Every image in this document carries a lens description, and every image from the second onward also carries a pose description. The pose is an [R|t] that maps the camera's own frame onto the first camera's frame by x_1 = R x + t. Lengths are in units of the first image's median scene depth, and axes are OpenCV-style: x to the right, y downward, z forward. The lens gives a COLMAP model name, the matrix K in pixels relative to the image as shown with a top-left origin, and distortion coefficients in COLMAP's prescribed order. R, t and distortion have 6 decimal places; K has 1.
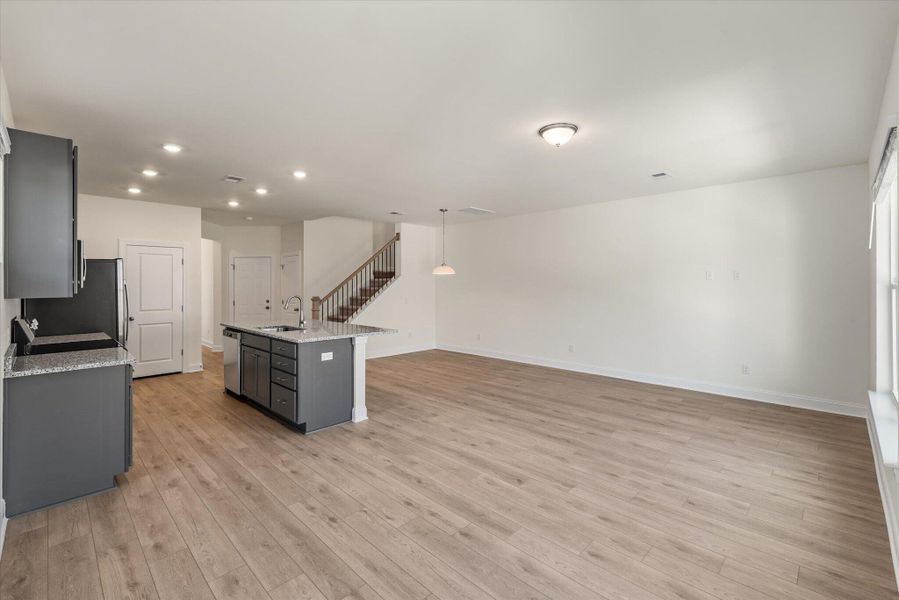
lens RADIAL K [[399.8, 0, 454.0], [0, 399.8, 284.0], [0, 0, 1]] dist [0.000909, 0.003213]
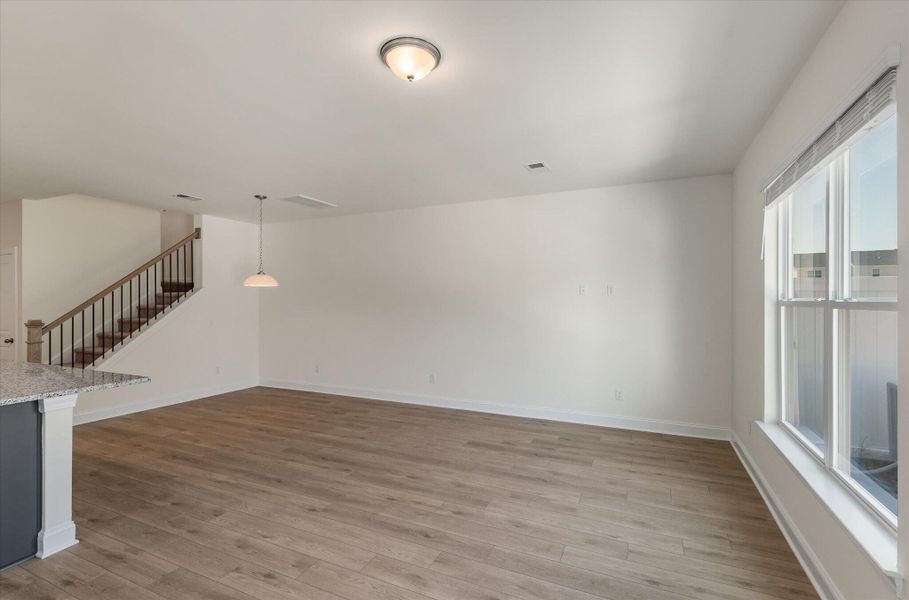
lens RADIAL K [[415.4, 0, 454.5], [0, 415.4, 300.0], [0, 0, 1]] dist [0.000091, 0.000005]
pose [[0.943859, 0.000365, 0.330348, 0.085913], [-0.000136, 1.000000, -0.000716, 0.001183], [-0.330348, 0.000631, 0.943859, 0.283499]]
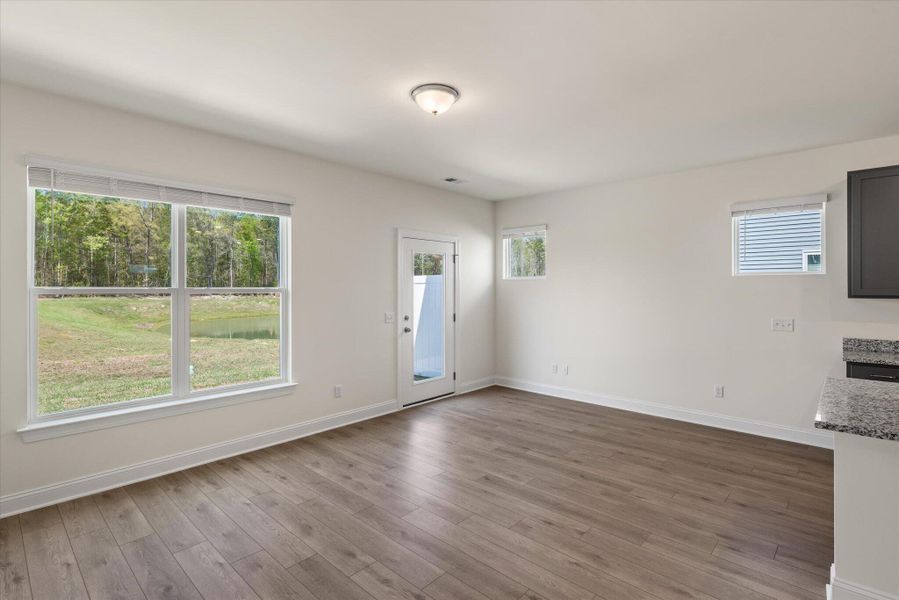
lens RADIAL K [[432.4, 0, 449.5], [0, 432.4, 300.0], [0, 0, 1]] dist [0.026279, 0.000297]
pose [[-0.999842, 0.001059, -0.017749, 0.192282], [0.000580, 0.999637, 0.026953, 0.000108], [0.017771, 0.026938, -0.999479, 1.446395]]
